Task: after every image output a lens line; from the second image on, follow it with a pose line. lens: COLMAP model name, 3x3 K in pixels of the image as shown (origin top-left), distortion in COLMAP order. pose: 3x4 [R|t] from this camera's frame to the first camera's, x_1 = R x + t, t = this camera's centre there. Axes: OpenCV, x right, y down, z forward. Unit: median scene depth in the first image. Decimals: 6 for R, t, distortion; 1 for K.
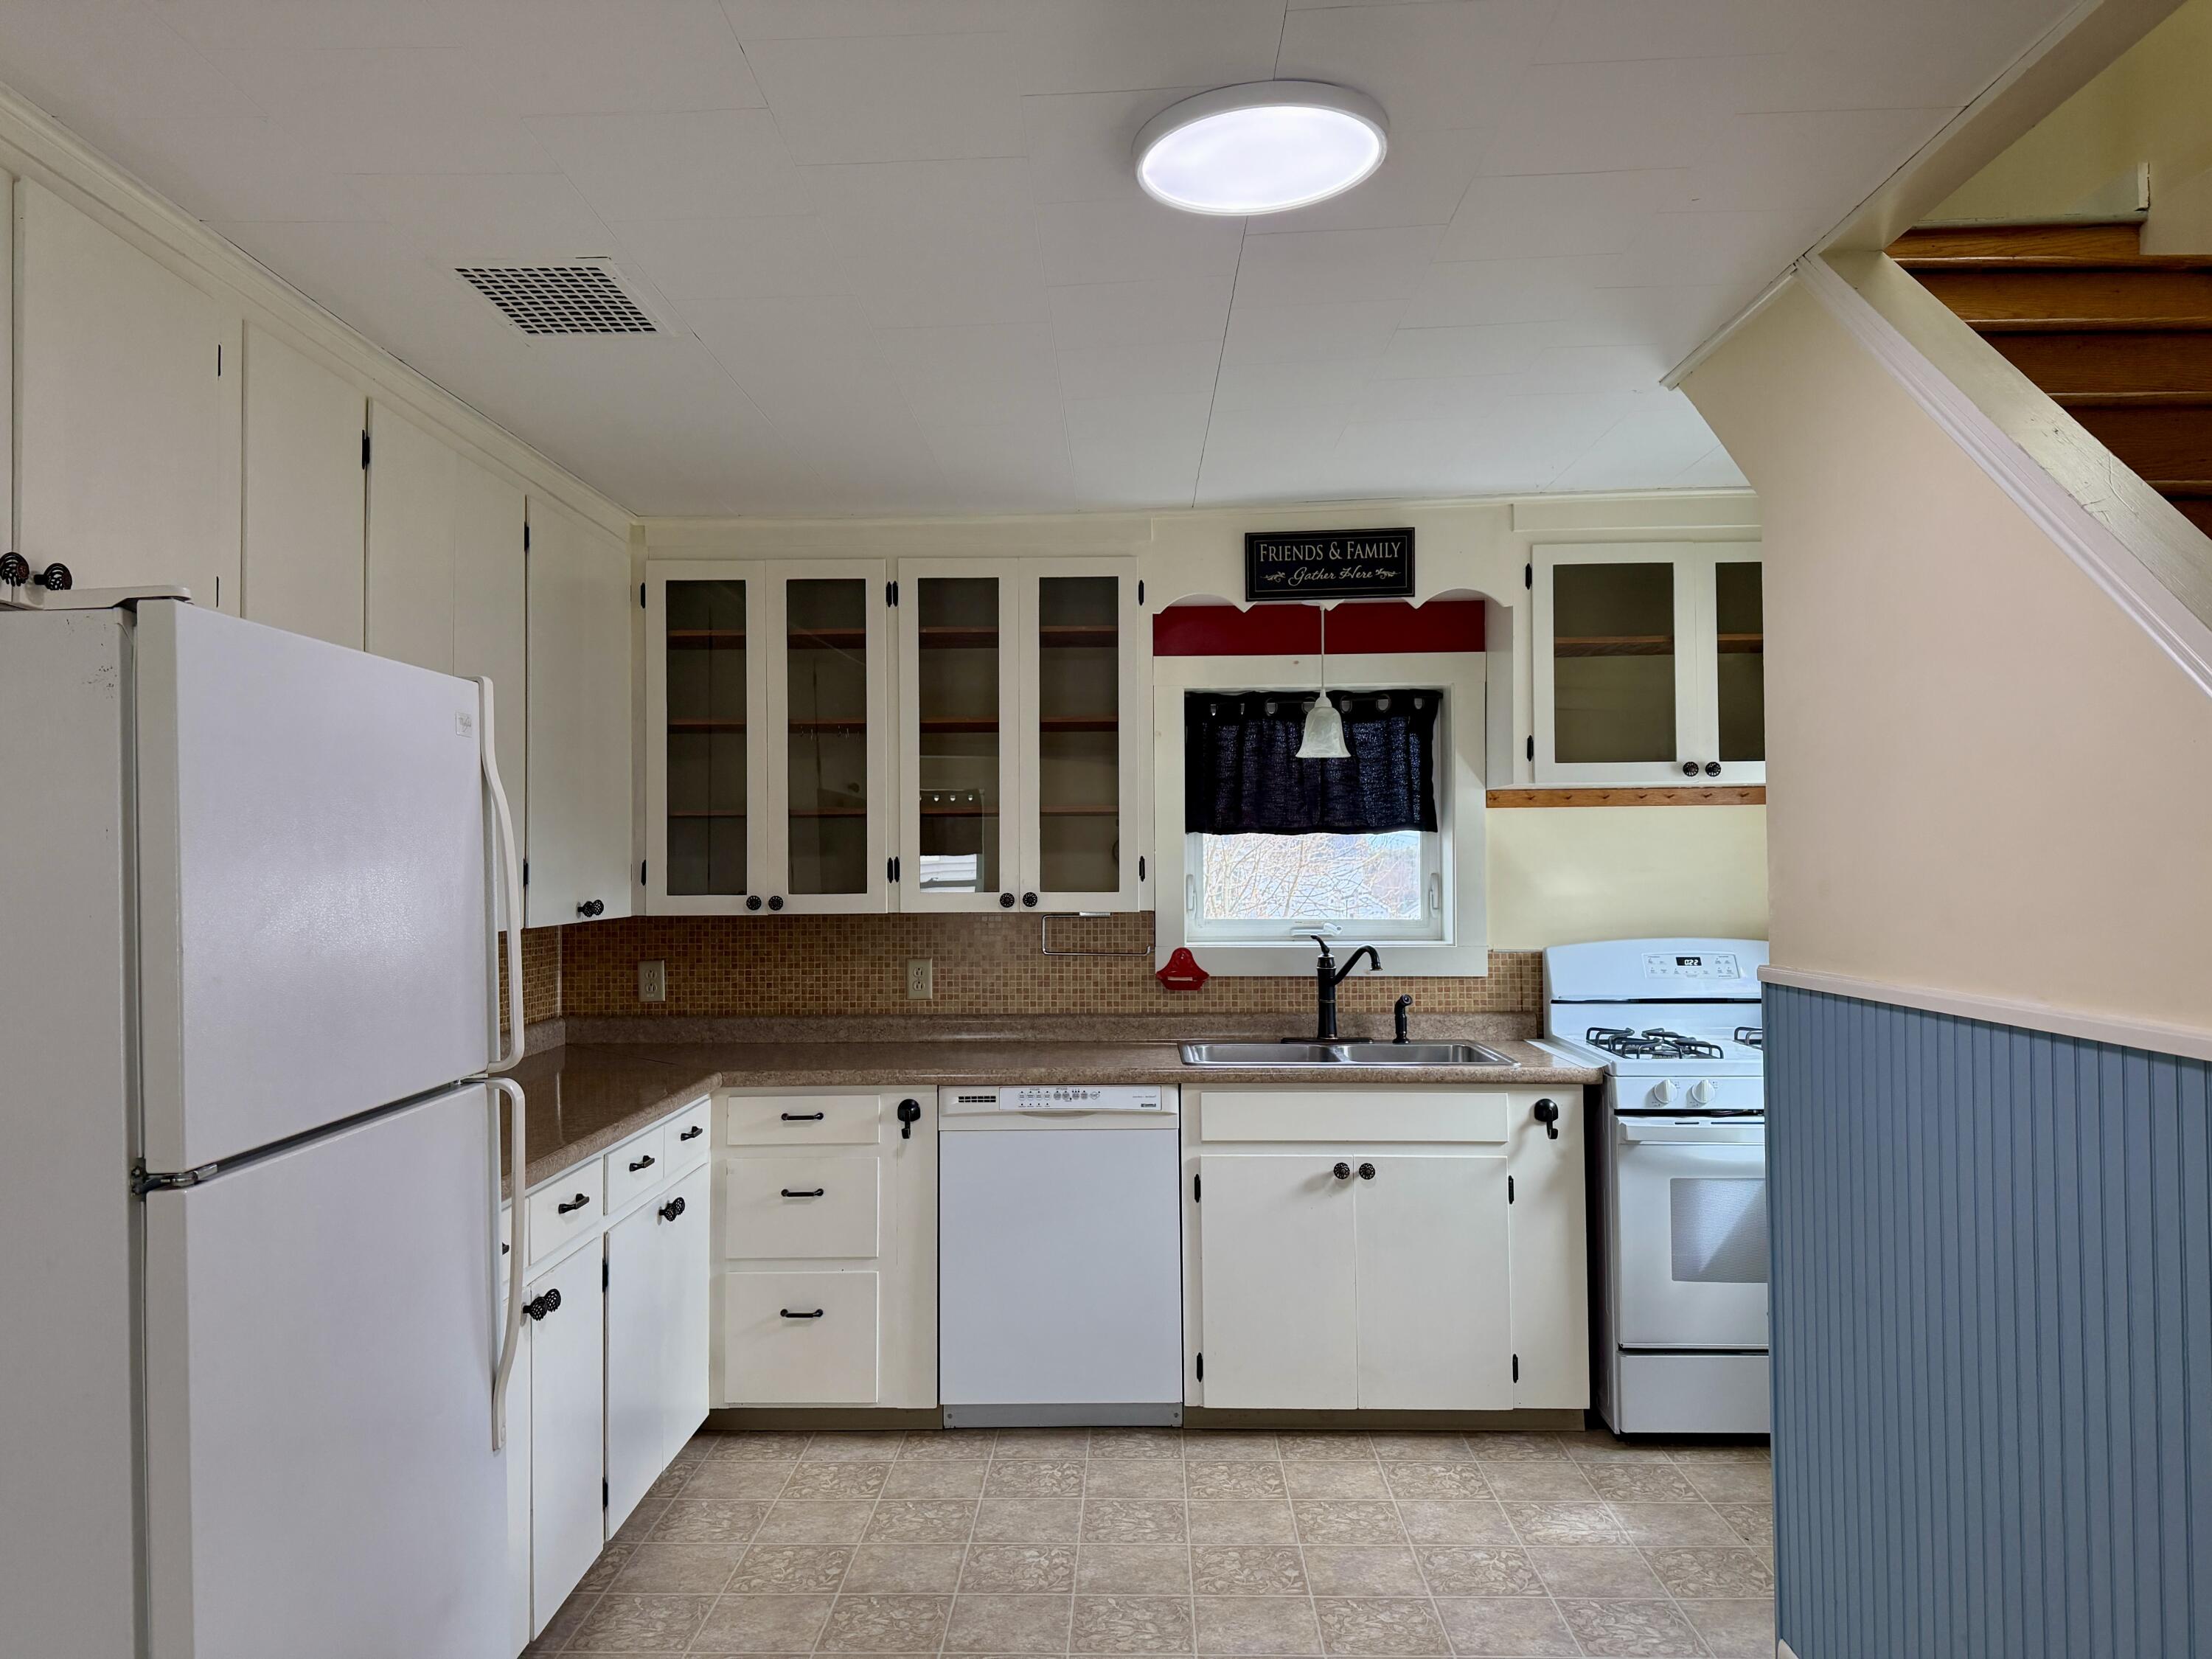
lens RADIAL K [[1524.3, 0, 1106.0], [0, 1524.3, 829.5], [0, 0, 1]] dist [0.157625, -0.187326]
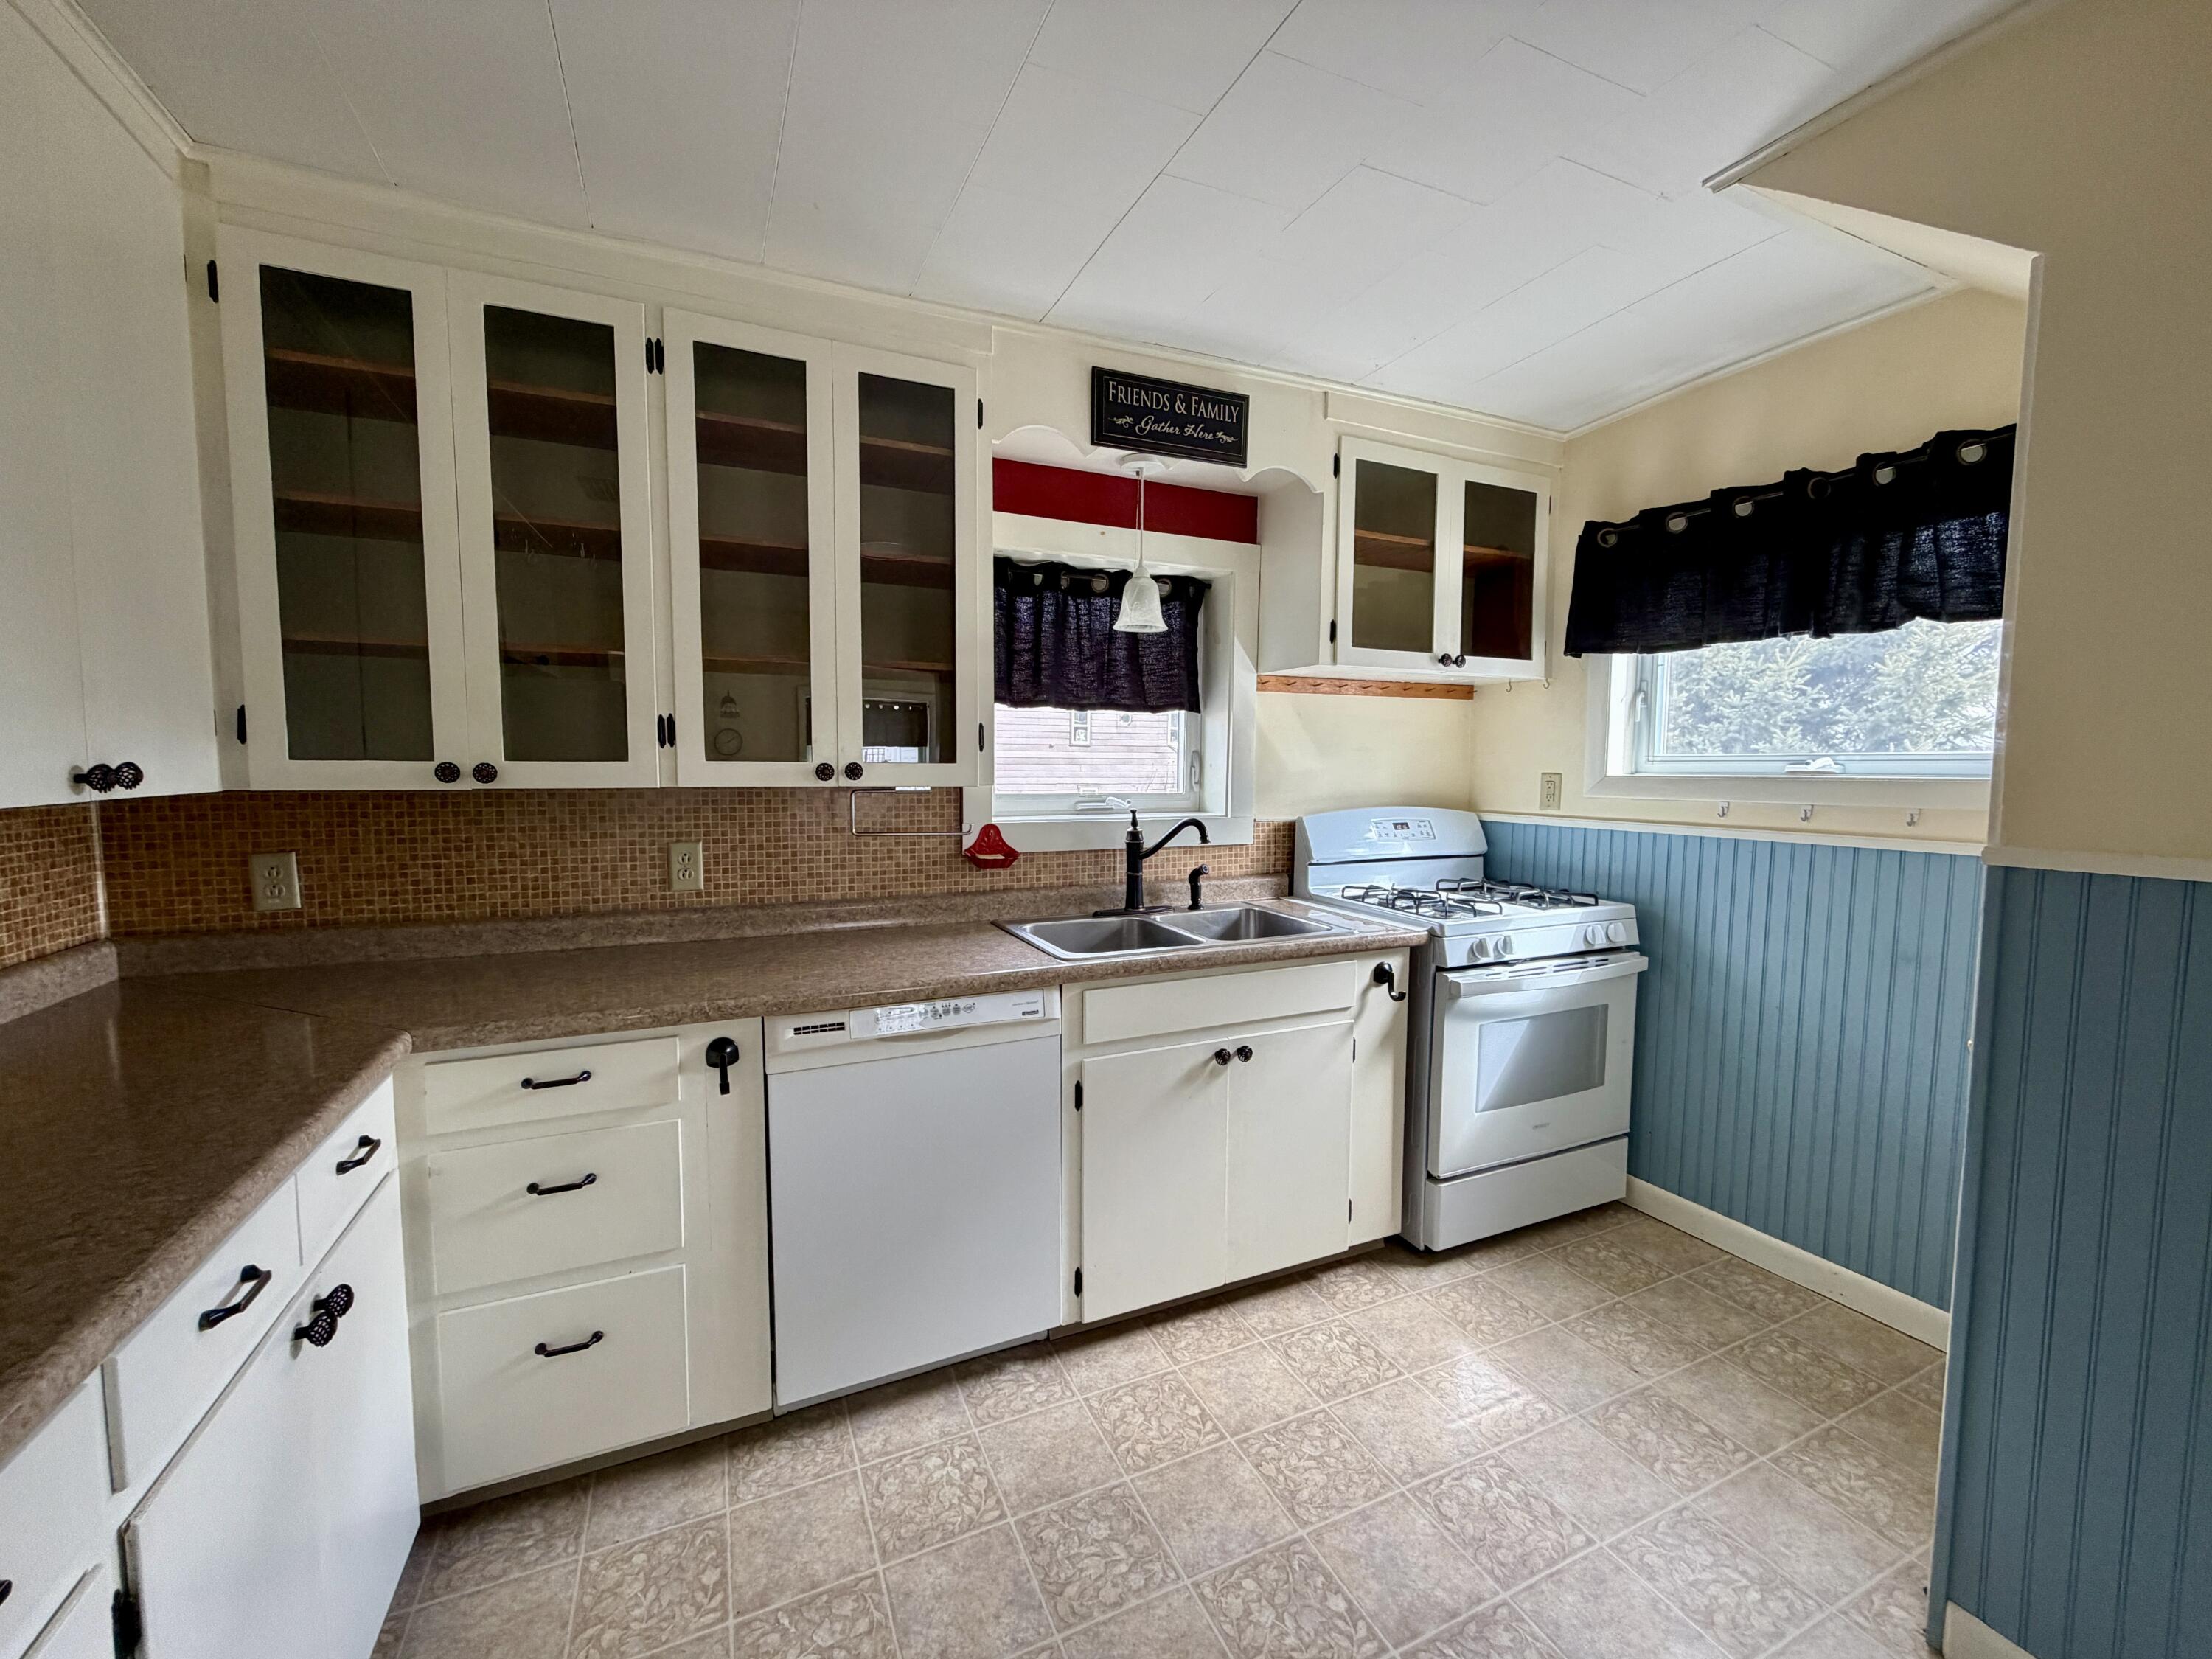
lens RADIAL K [[877.9, 0, 1095.9], [0, 877.9, 825.7], [0, 0, 1]] dist [0.002587, -0.000074]
pose [[0.903520, -0.019389, 0.428107, -0.128669], [-0.021896, 0.995583, 0.091302, 0.027667], [-0.427986, -0.091867, 0.899104, 0.489249]]
